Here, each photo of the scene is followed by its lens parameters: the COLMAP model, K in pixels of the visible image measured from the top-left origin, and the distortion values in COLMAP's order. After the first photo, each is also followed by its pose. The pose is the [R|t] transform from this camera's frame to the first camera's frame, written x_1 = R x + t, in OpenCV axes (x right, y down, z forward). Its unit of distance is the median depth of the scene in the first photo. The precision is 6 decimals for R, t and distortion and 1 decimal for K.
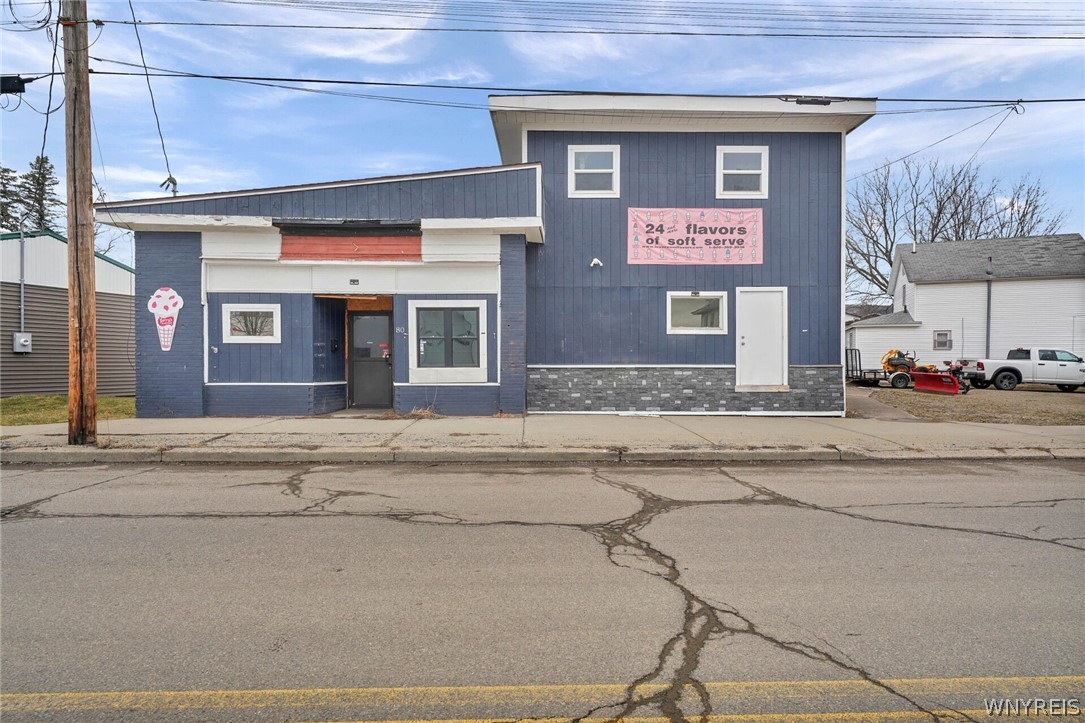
lens RADIAL K [[572.7, 0, 544.0], [0, 572.7, 364.3], [0, 0, 1]] dist [-0.000676, 0.000094]
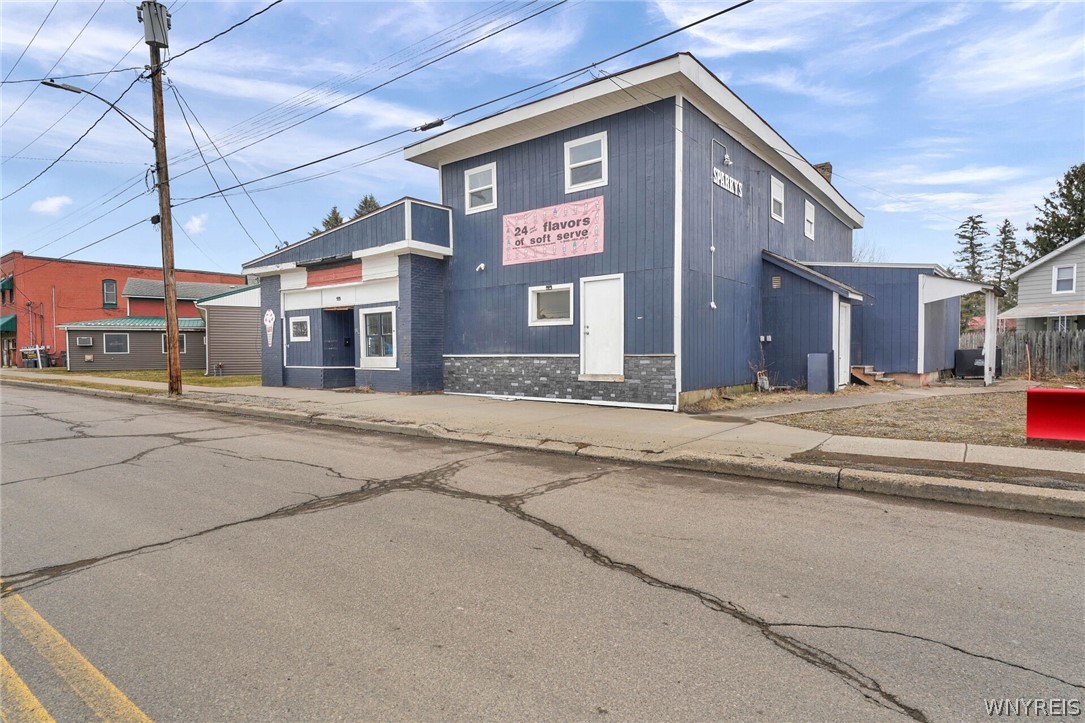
lens RADIAL K [[572.7, 0, 540.1], [0, 572.7, 361.9], [0, 0, 1]] dist [-0.000676, 0.000094]
pose [[0.780572, 0.006162, -0.625035, 0.919552], [0.002953, 0.999904, 0.013545, 0.000678], [0.625058, -0.012419, 0.780479, 0.159014]]
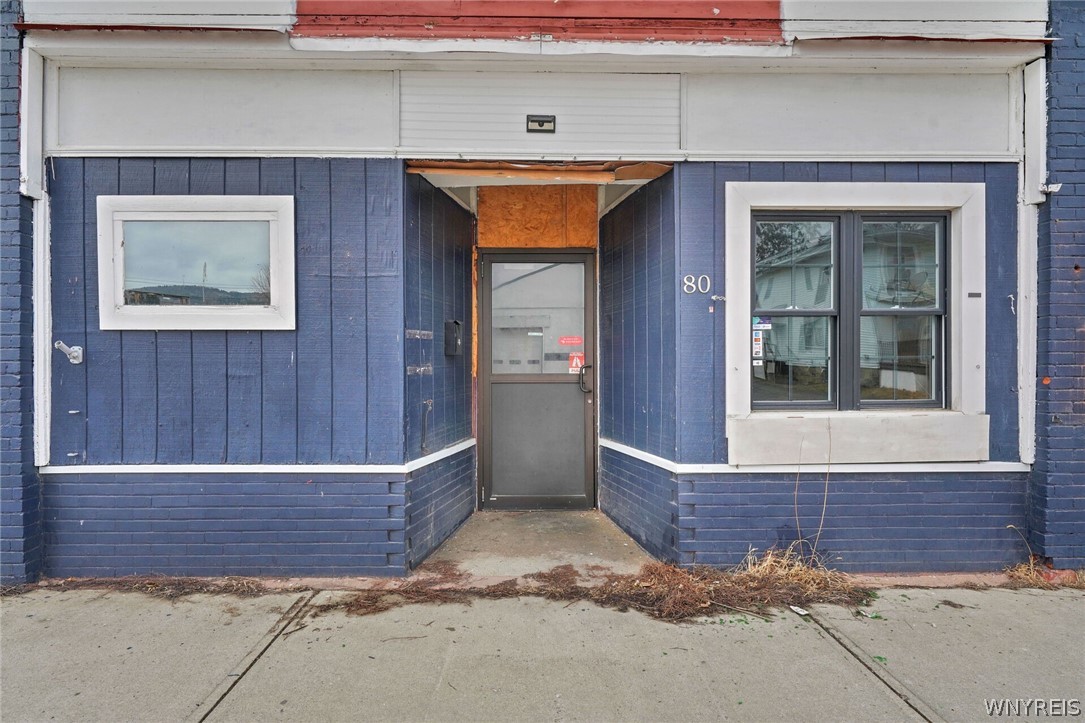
lens RADIAL K [[536.1, 0, 542.0], [0, 536.1, 367.2], [0, 0, 1]] dist [-0.010256, -0.000477]
pose [[0.999934, -0.002498, -0.011250, -0.302871], [0.002357, 0.999919, -0.012542, -0.012816], [0.011281, 0.012514, 0.999858, 0.668254]]
